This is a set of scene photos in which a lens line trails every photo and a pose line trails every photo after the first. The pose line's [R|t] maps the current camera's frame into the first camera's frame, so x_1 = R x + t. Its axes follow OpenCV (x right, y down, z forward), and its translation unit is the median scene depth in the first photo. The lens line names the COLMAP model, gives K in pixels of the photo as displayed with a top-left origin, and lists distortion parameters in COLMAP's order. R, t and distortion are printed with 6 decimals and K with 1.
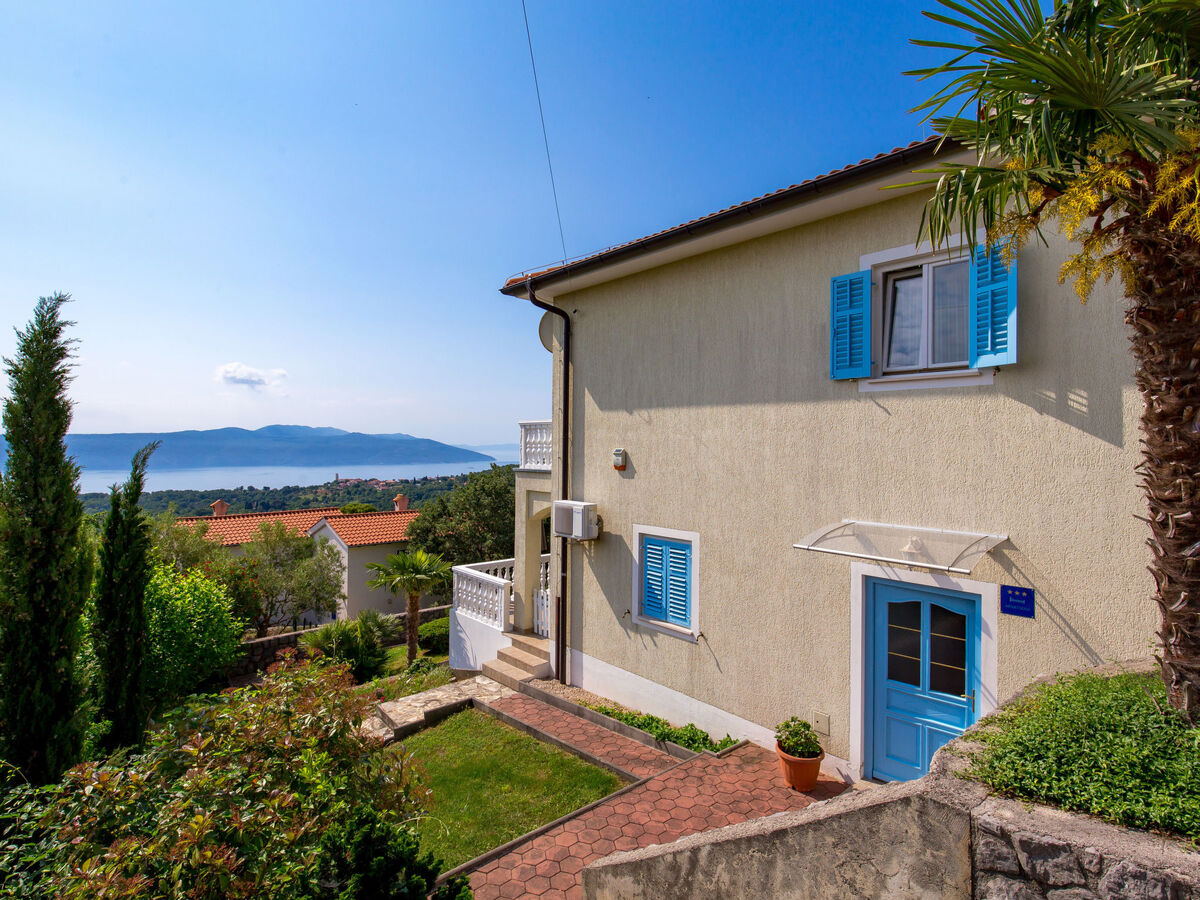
lens RADIAL K [[620.7, 0, 591.7], [0, 620.7, 446.9], [0, 0, 1]] dist [0.006724, -0.000309]
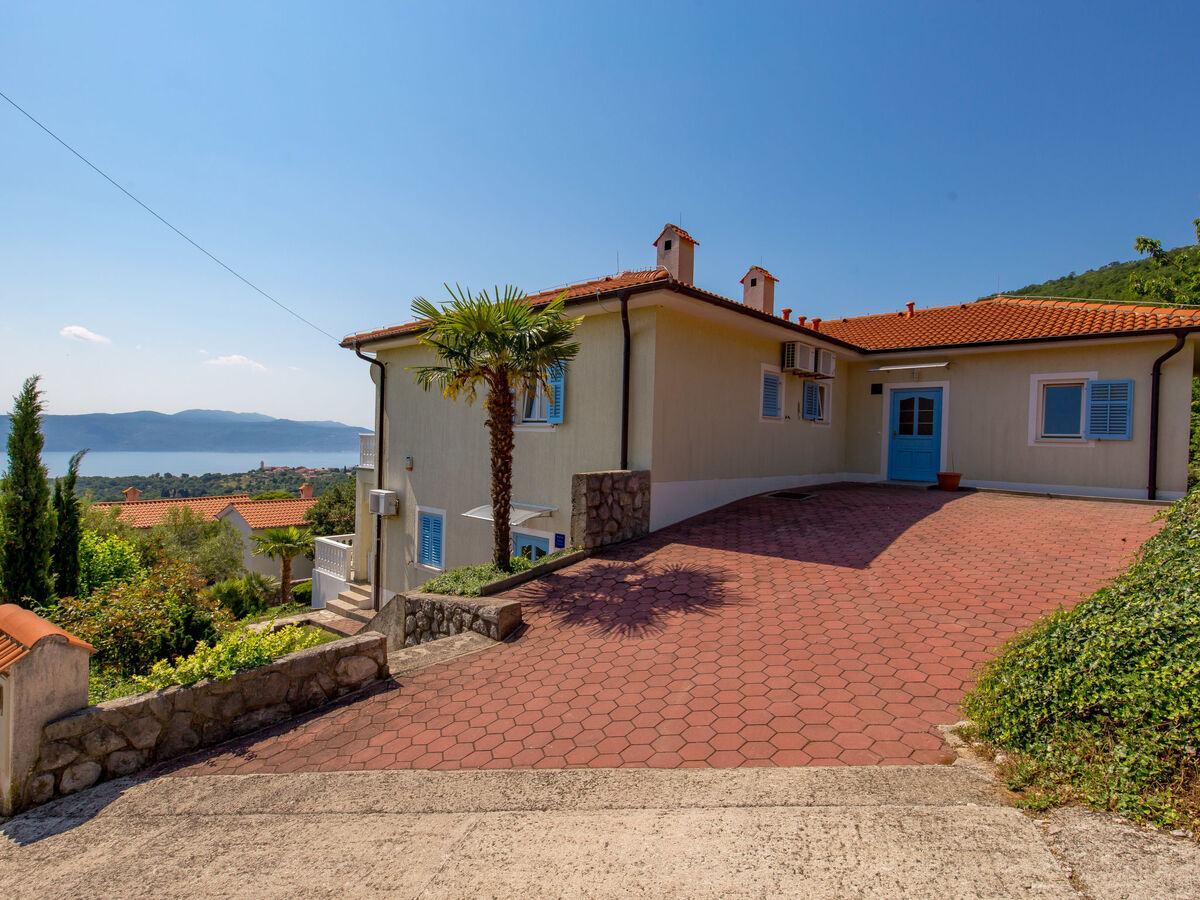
lens RADIAL K [[607.3, 0, 589.8], [0, 607.3, 454.7], [0, 0, 1]] dist [0.009298, -0.002561]
pose [[0.994461, 0.014184, 0.104140, 0.293440], [-0.016929, 0.999531, 0.025520, -0.041952], [-0.103729, -0.027142, 0.994235, -0.482833]]
